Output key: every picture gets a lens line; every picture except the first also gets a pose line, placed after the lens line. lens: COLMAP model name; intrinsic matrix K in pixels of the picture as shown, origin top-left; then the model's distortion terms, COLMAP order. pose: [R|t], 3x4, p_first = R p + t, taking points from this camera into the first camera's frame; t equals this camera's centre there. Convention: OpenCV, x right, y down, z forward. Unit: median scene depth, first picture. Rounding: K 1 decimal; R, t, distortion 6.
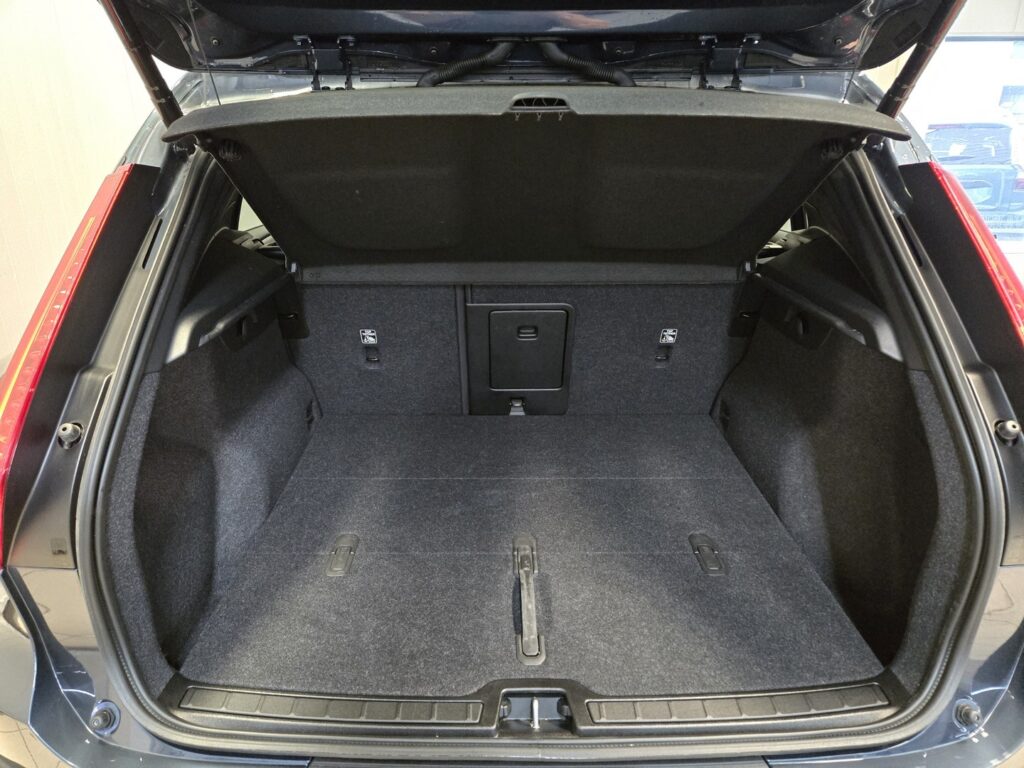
lens RADIAL K [[675.0, 0, 509.7], [0, 675.0, 381.2], [0, 0, 1]] dist [0.006046, -0.007539]
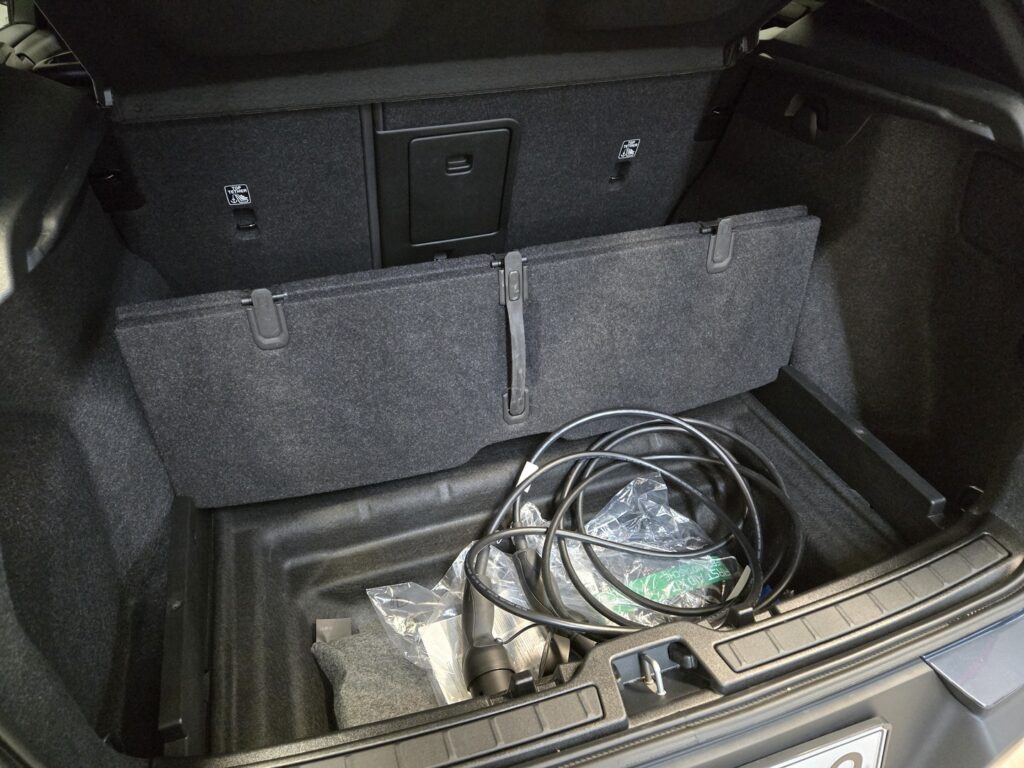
lens RADIAL K [[675.0, 0, 515.9], [0, 675.0, 385.0], [0, 0, 1]] dist [0.006046, -0.007539]
pose [[0.954023, -0.186882, 0.234340, -0.142987], [0.118437, 0.953244, 0.278025, -0.041110], [-0.275341, -0.237488, 0.931551, 0.235517]]
